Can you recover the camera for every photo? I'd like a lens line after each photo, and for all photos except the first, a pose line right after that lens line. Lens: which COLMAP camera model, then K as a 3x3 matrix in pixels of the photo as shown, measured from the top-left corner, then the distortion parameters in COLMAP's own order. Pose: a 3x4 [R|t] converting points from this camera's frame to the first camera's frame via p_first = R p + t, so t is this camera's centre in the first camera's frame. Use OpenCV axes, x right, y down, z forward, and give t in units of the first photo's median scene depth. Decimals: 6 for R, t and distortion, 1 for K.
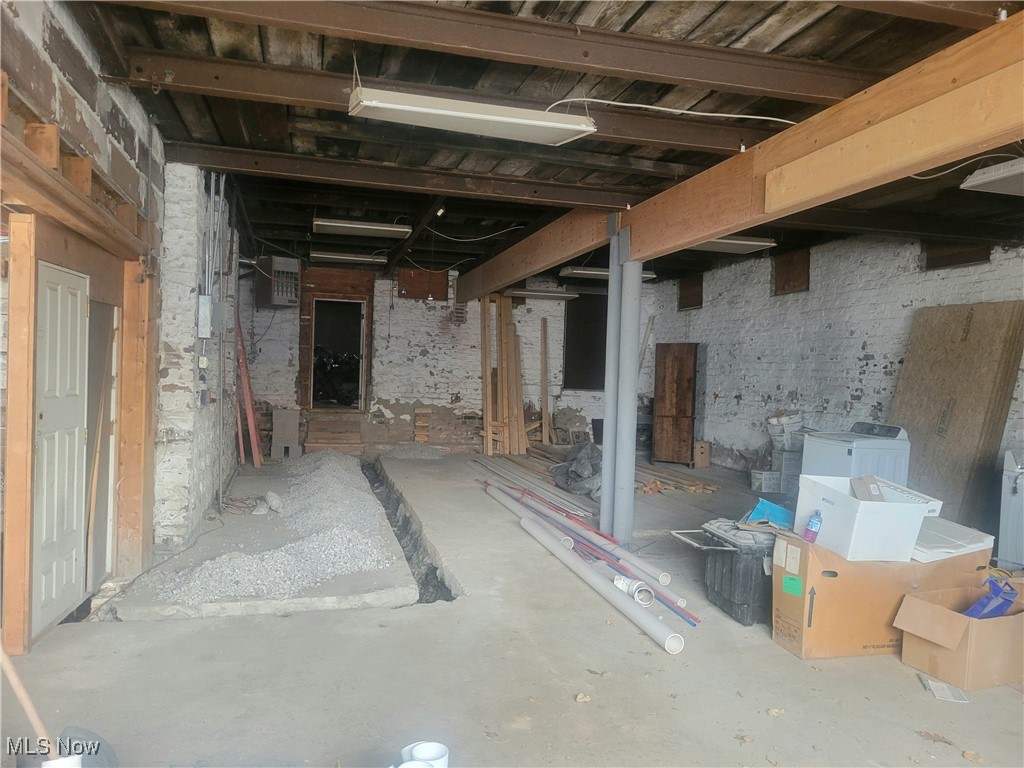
lens RADIAL K [[799.0, 0, 549.5], [0, 799.0, 381.1], [0, 0, 1]] dist [0.072398, -0.064995]
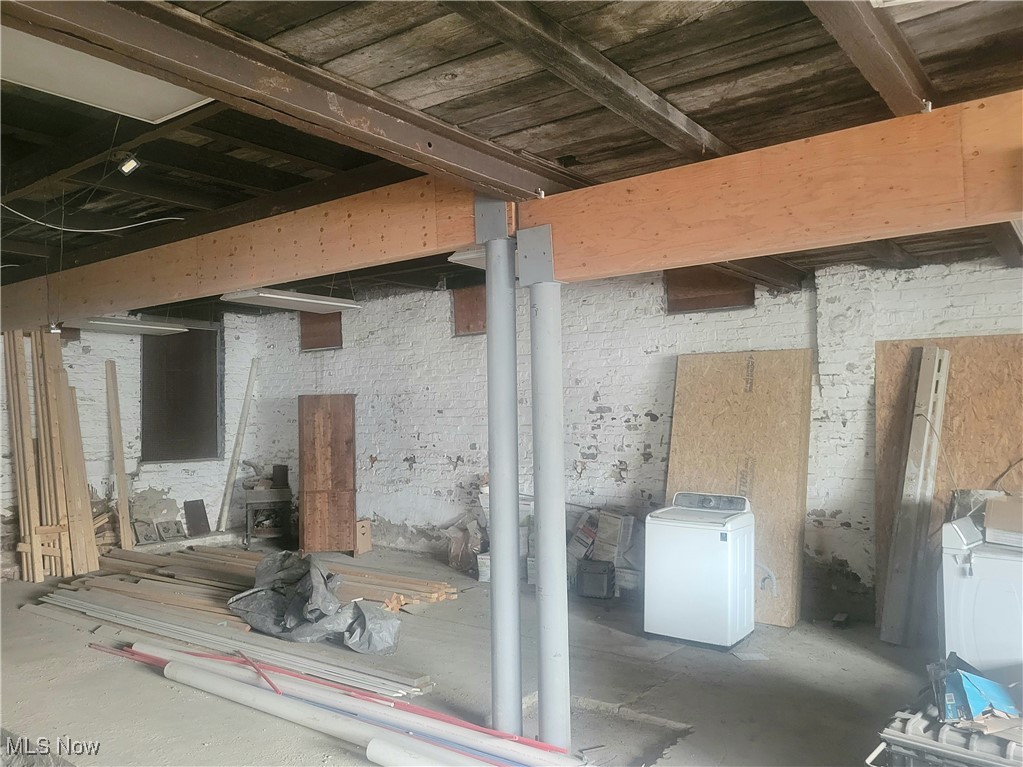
lens RADIAL K [[798.2, 0, 505.6], [0, 798.2, 381.2], [0, 0, 1]] dist [0.072398, -0.064995]
pose [[0.809645, -0.014498, 0.586741, -0.162819], [0.041269, 0.998627, -0.032272, -0.029931], [-0.585467, 0.050343, 0.809131, 0.291318]]
